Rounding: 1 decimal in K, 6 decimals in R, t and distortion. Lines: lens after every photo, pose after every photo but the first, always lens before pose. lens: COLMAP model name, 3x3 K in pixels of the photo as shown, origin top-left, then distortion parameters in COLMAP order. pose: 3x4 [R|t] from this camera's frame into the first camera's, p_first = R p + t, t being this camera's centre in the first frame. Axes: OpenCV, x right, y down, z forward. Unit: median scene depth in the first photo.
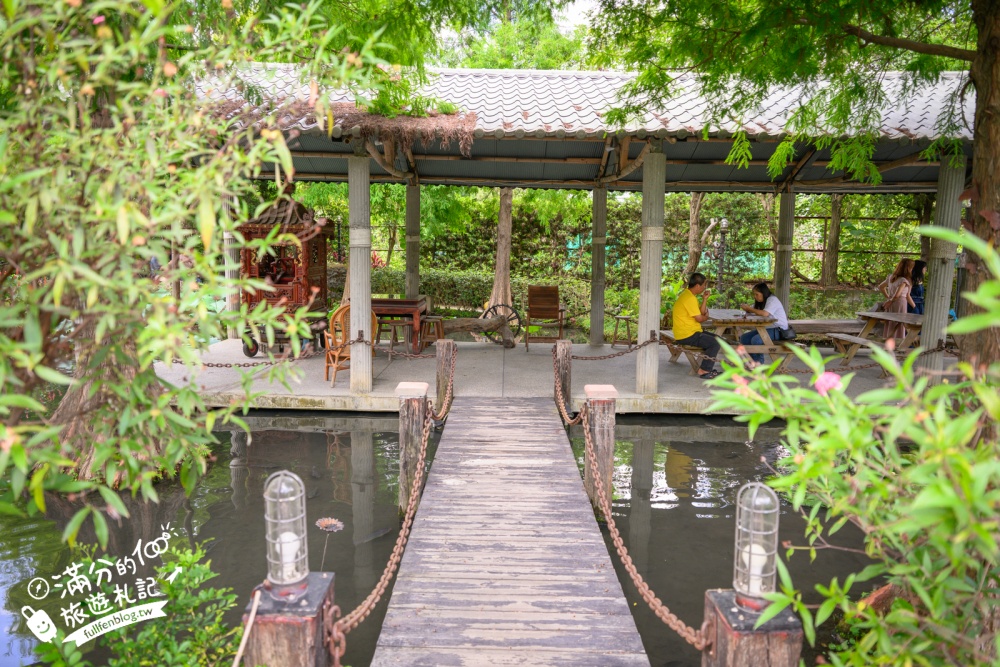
lens RADIAL K [[687.6, 0, 493.3], [0, 687.6, 327.2], [0, 0, 1]] dist [0.008521, 0.002438]
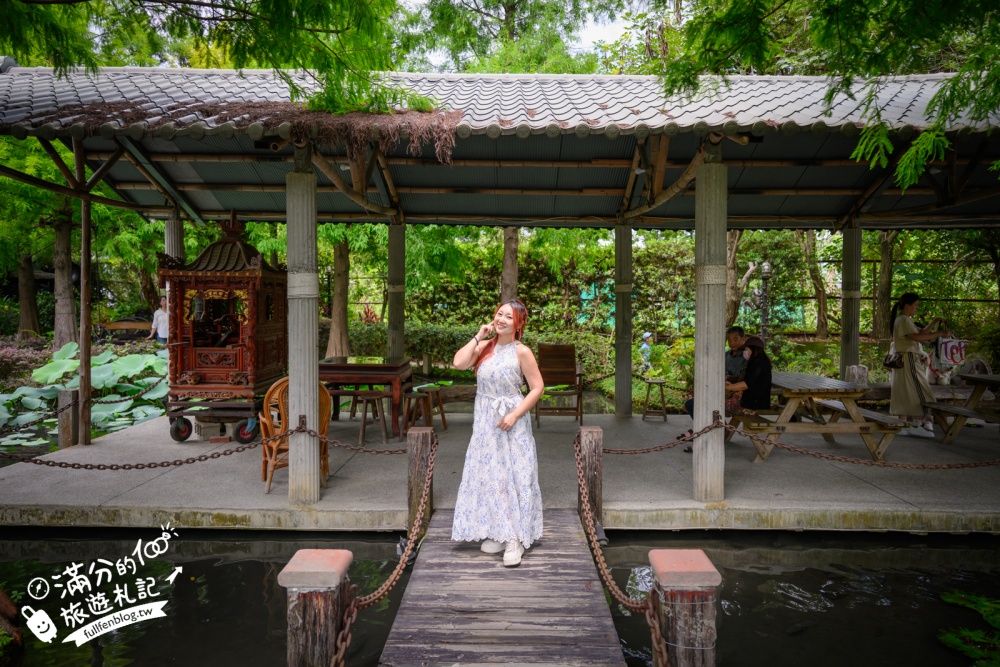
lens RADIAL K [[687.6, 0, 493.3], [0, 687.6, 327.2], [0, 0, 1]] dist [0.008521, 0.002438]
pose [[0.999852, -0.010619, -0.013549, 0.008261], [0.009563, 0.997083, -0.075723, -0.017674], [0.014314, 0.075582, 0.997037, 0.170005]]
